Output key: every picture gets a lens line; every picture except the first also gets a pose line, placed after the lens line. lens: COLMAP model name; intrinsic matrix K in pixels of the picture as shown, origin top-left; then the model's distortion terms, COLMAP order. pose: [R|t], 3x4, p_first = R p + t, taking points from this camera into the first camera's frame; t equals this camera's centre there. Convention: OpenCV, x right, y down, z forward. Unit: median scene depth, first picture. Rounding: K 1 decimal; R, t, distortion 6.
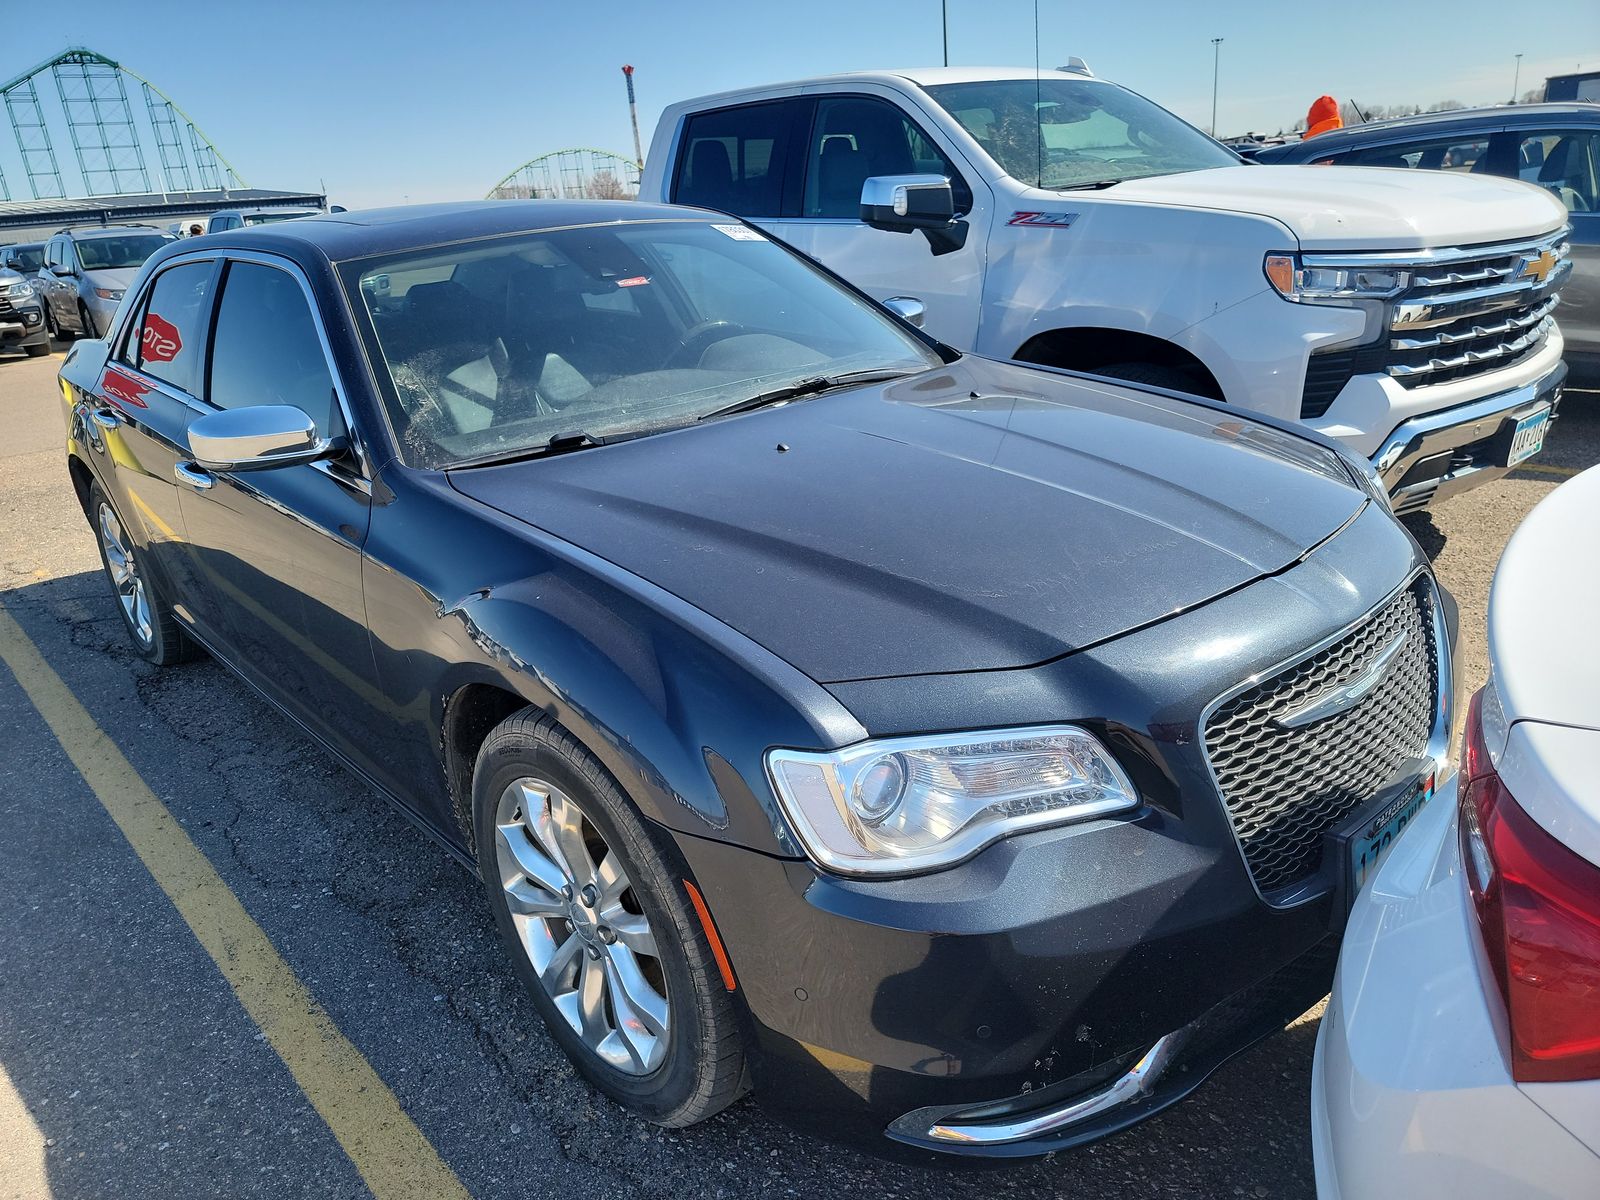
lens RADIAL K [[1139.0, 0, 807.1], [0, 1139.0, 599.7], [0, 0, 1]] dist [0.050256, -0.046672]
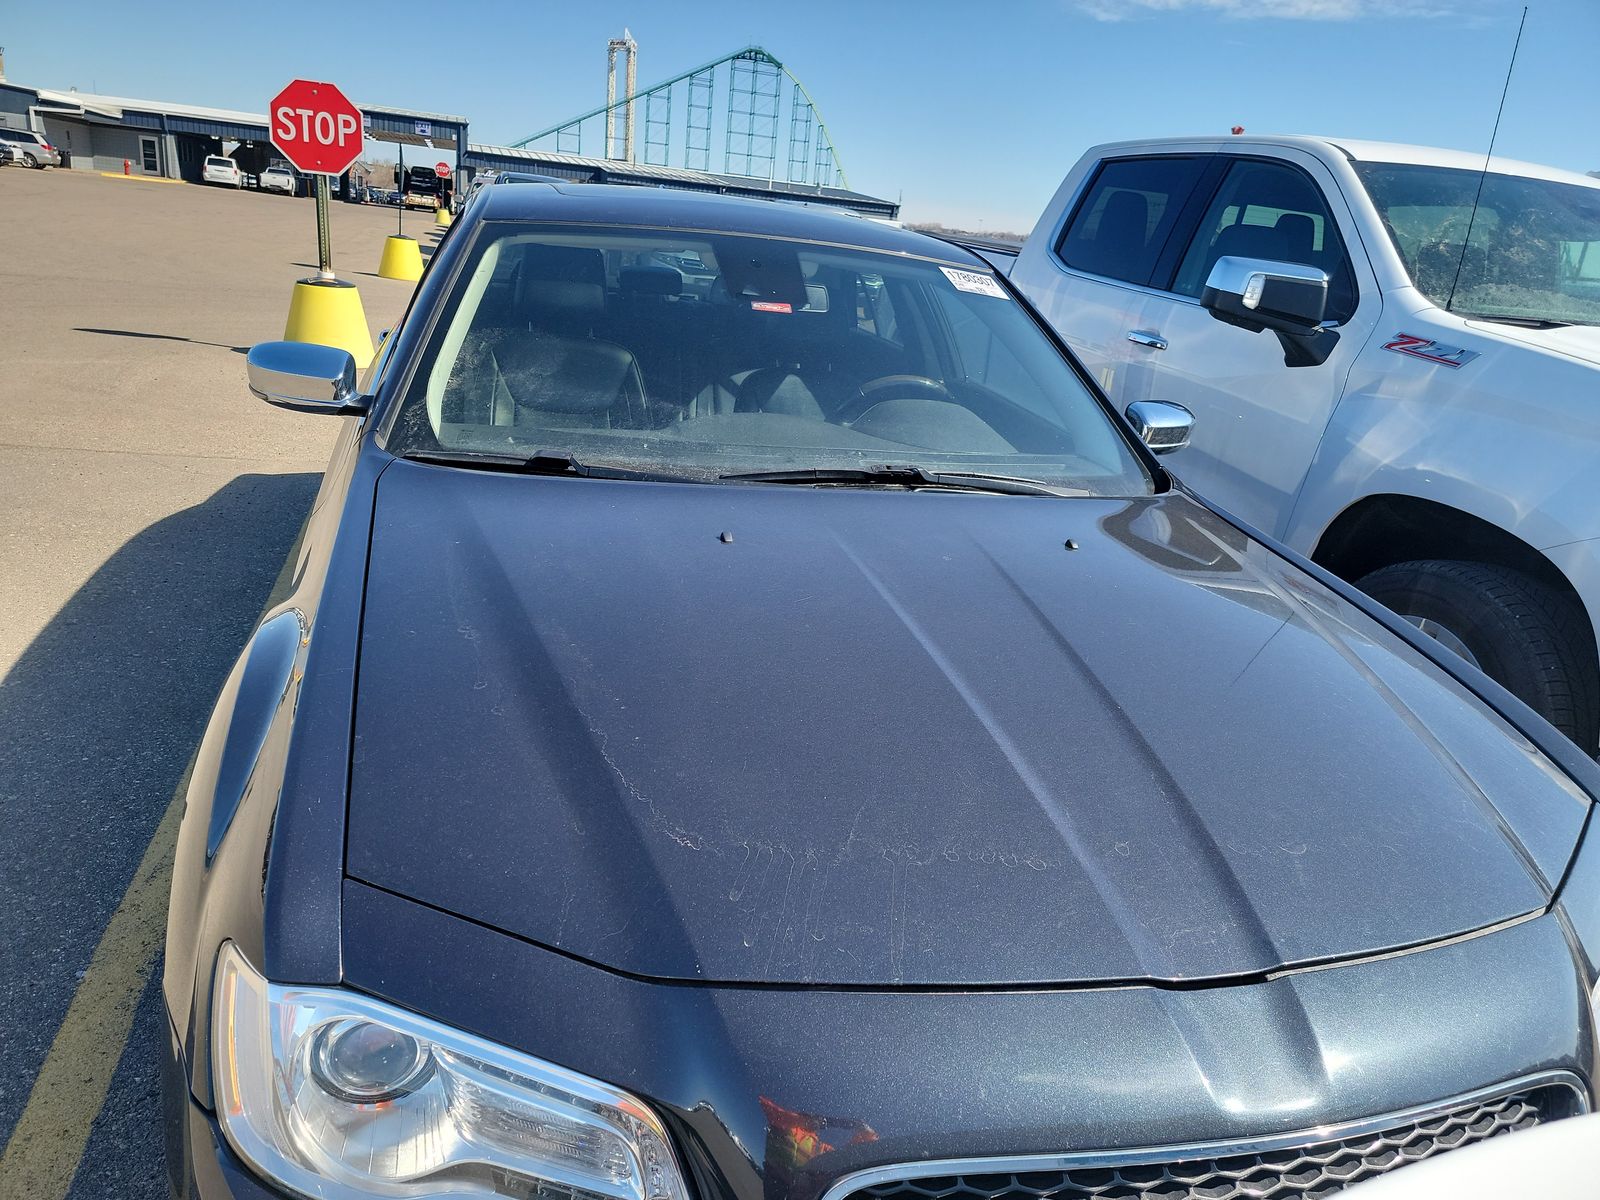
lens RADIAL K [[1139.0, 0, 802.4], [0, 1139.0, 601.6], [0, 0, 1]] dist [0.050256, -0.046672]
pose [[0.877495, 0.299040, -0.374938, 0.168409], [-0.310785, 0.949996, 0.030337, -0.068675], [0.365261, 0.089904, 0.926554, 0.162371]]
